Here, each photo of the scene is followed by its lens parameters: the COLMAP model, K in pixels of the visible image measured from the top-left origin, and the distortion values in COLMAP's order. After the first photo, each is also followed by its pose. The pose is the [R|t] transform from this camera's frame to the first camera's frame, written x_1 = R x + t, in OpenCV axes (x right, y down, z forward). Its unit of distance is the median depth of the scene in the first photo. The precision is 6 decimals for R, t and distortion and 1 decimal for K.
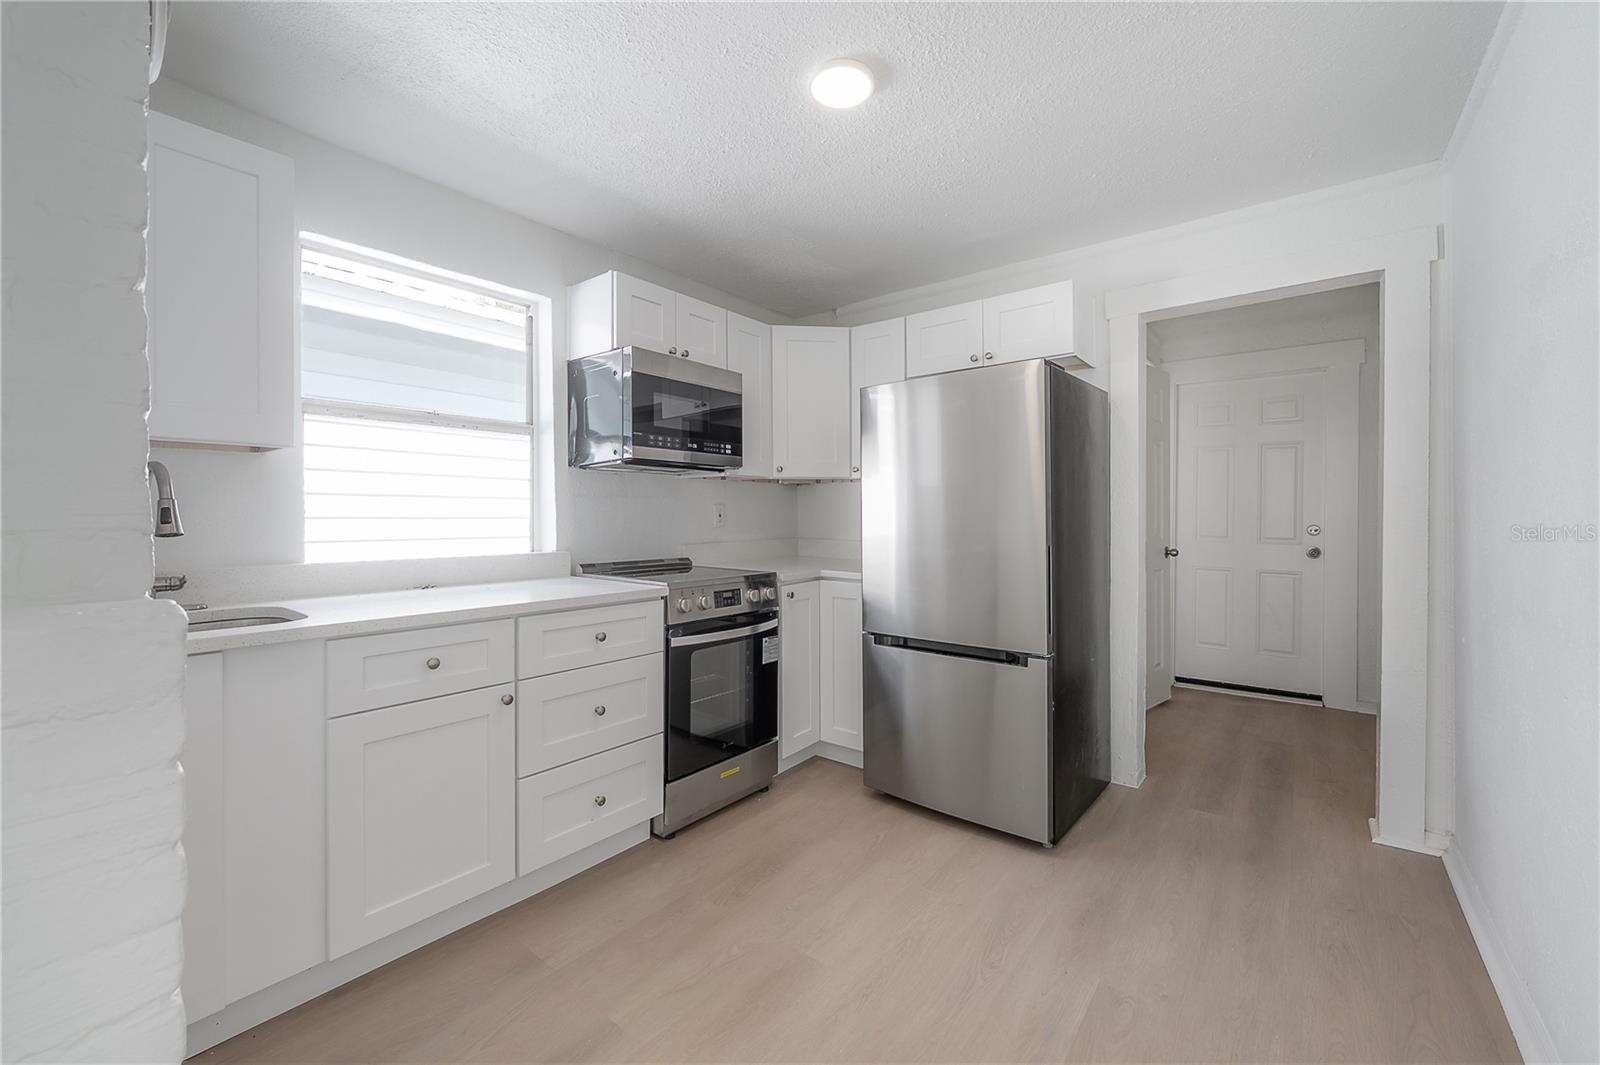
lens RADIAL K [[654.4, 0, 801.1], [0, 654.4, 511.7], [0, 0, 1]] dist [0.000285, 0.000223]
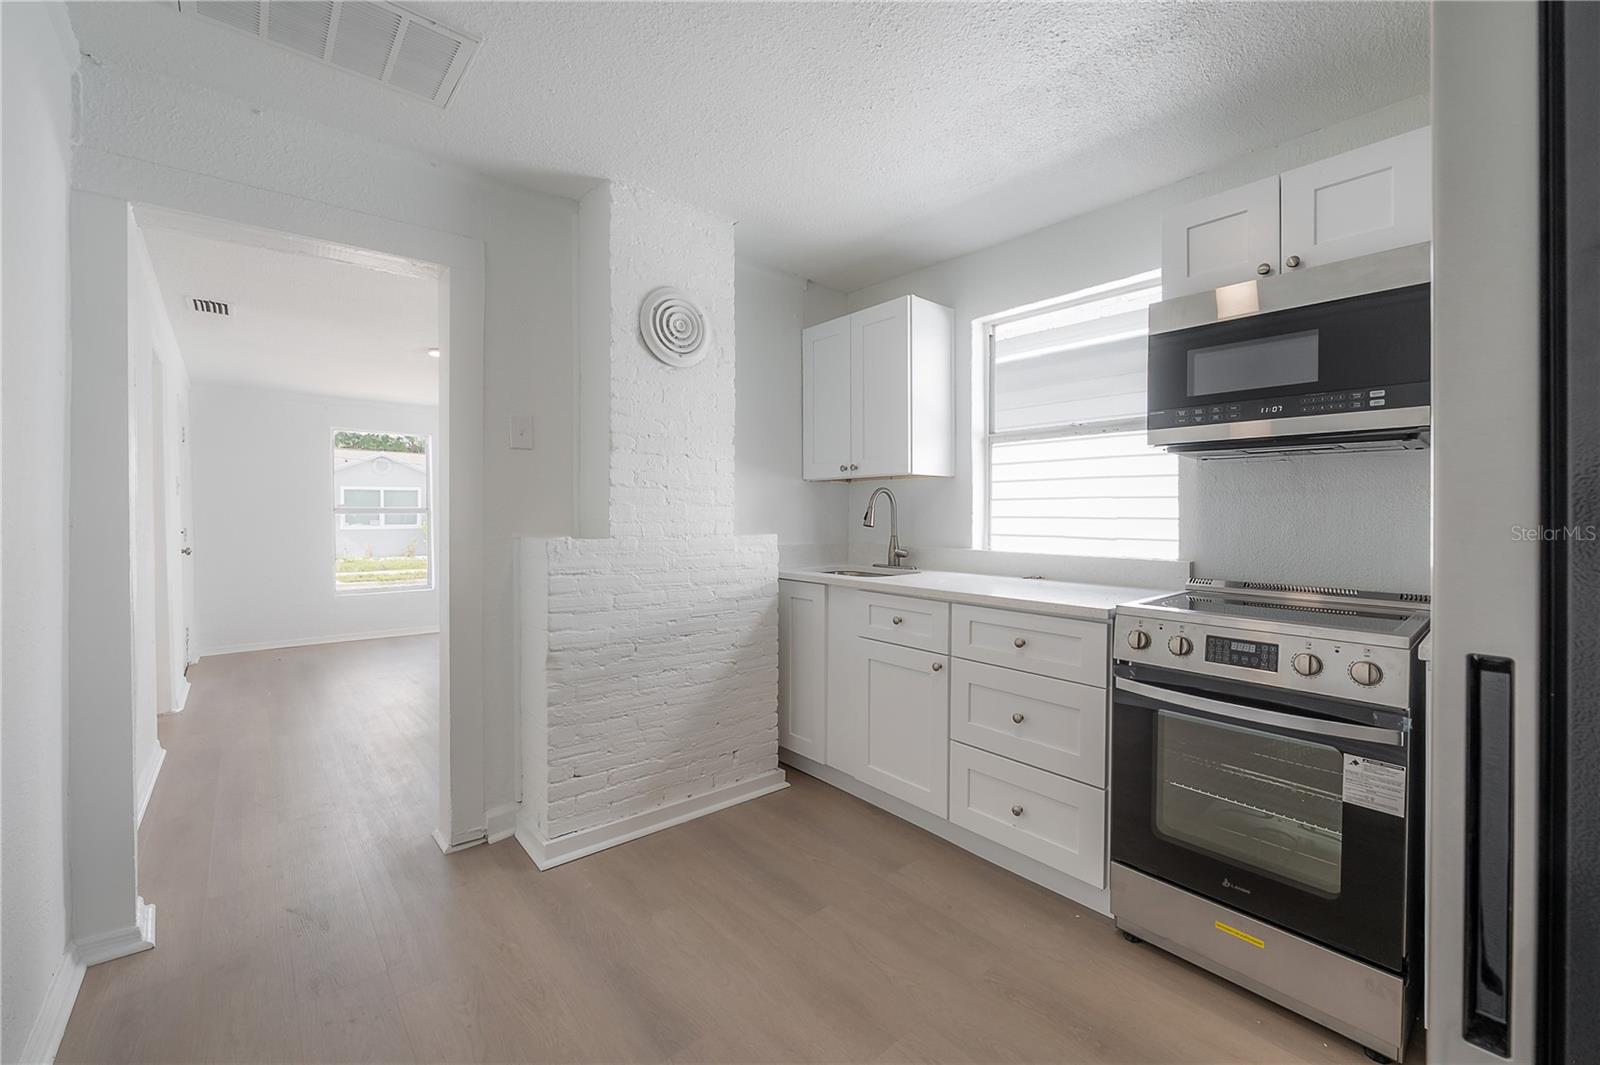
lens RADIAL K [[638.7, 0, 806.9], [0, 638.7, 526.3], [0, 0, 1]] dist [-0.005614, 0.000251]
pose [[-0.185083, 0.016412, -0.982586, 0.625461], [-0.004543, 0.999836, 0.017555, 0.004098], [0.982712, 0.007713, -0.184978, 0.804571]]
